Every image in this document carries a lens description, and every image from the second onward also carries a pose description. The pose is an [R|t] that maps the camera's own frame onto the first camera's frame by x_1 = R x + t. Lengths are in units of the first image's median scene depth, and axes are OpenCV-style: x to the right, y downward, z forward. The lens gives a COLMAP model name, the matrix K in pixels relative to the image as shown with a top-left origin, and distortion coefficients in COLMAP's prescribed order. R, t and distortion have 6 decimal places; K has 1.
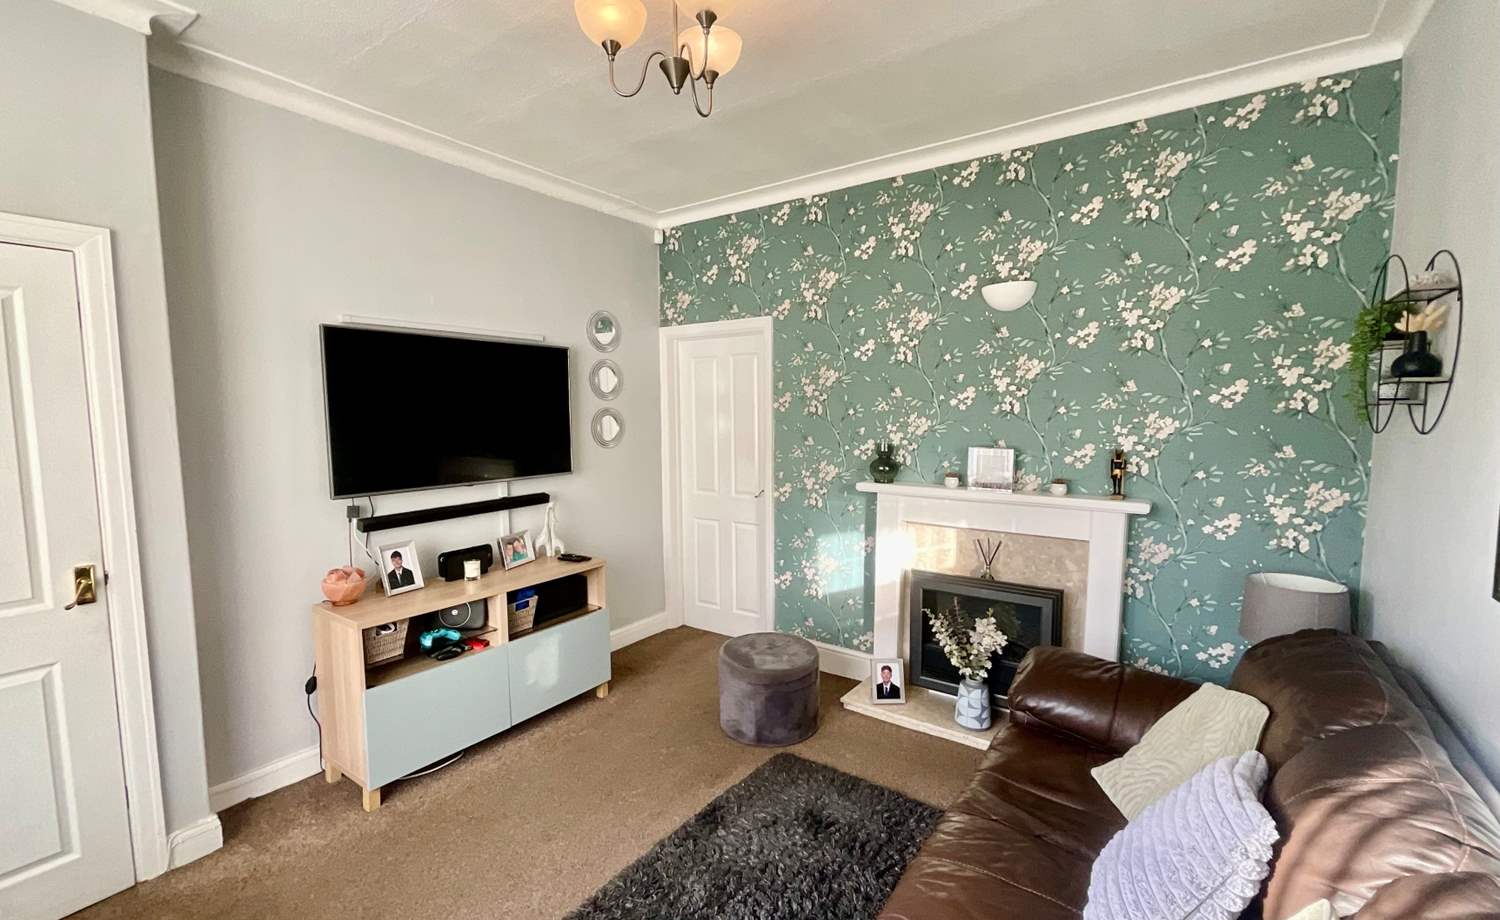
lens RADIAL K [[632.6, 0, 737.9], [0, 632.6, 463.9], [0, 0, 1]] dist [-0.001928, 0.000434]
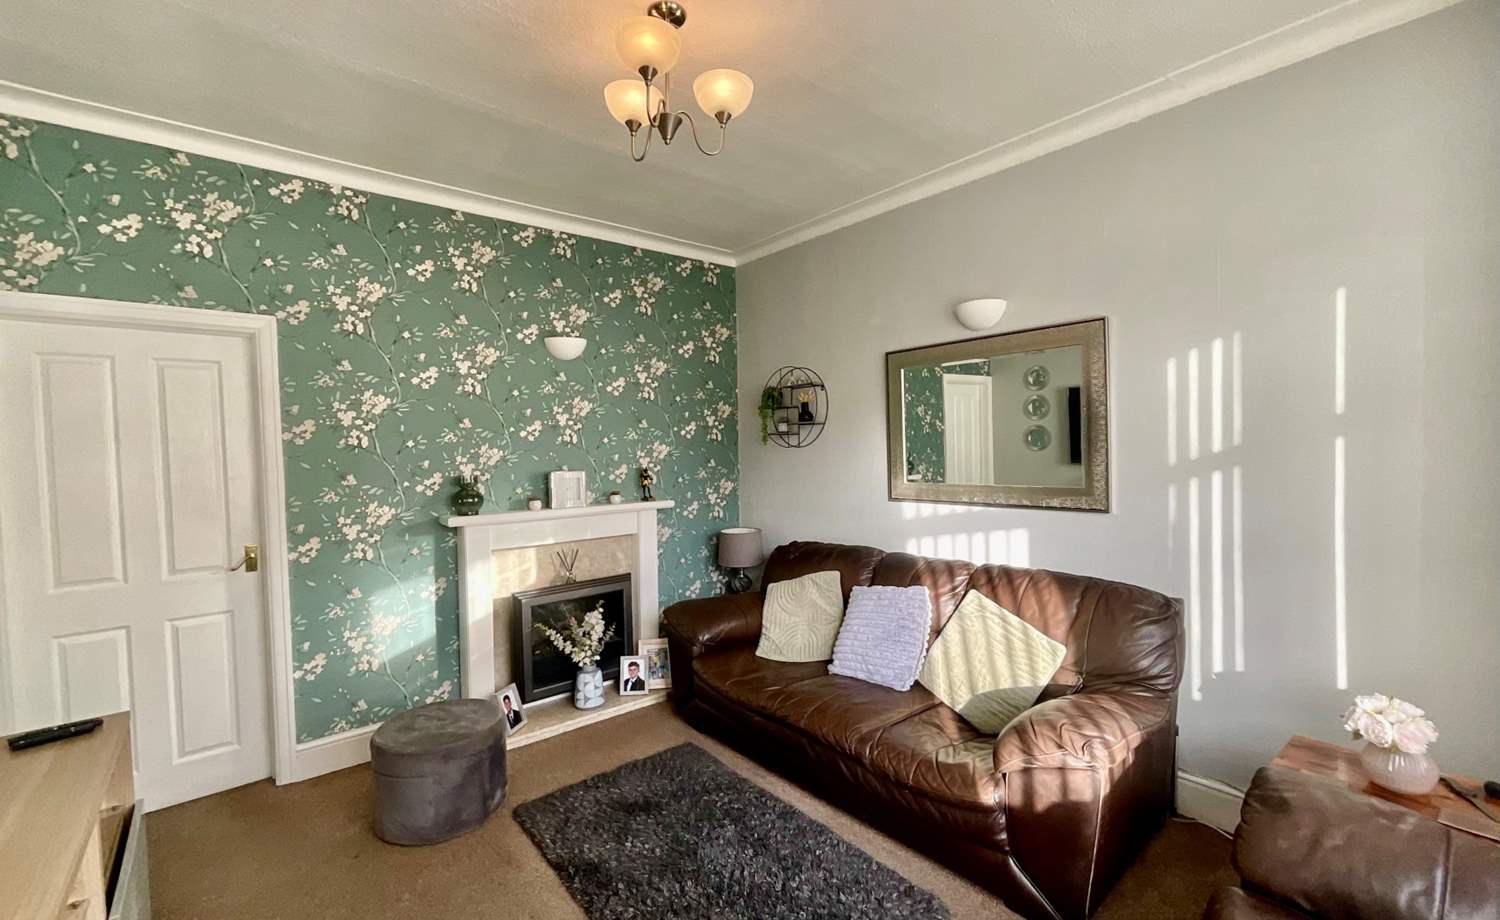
lens RADIAL K [[632.6, 0, 737.7], [0, 632.6, 464.2], [0, 0, 1]] dist [-0.001928, 0.000434]
pose [[0.248369, -0.024907, 0.968345, -0.619849], [0.104832, 0.994489, -0.001309, -0.003796], [-0.962976, 0.101838, 0.249611, 0.357035]]
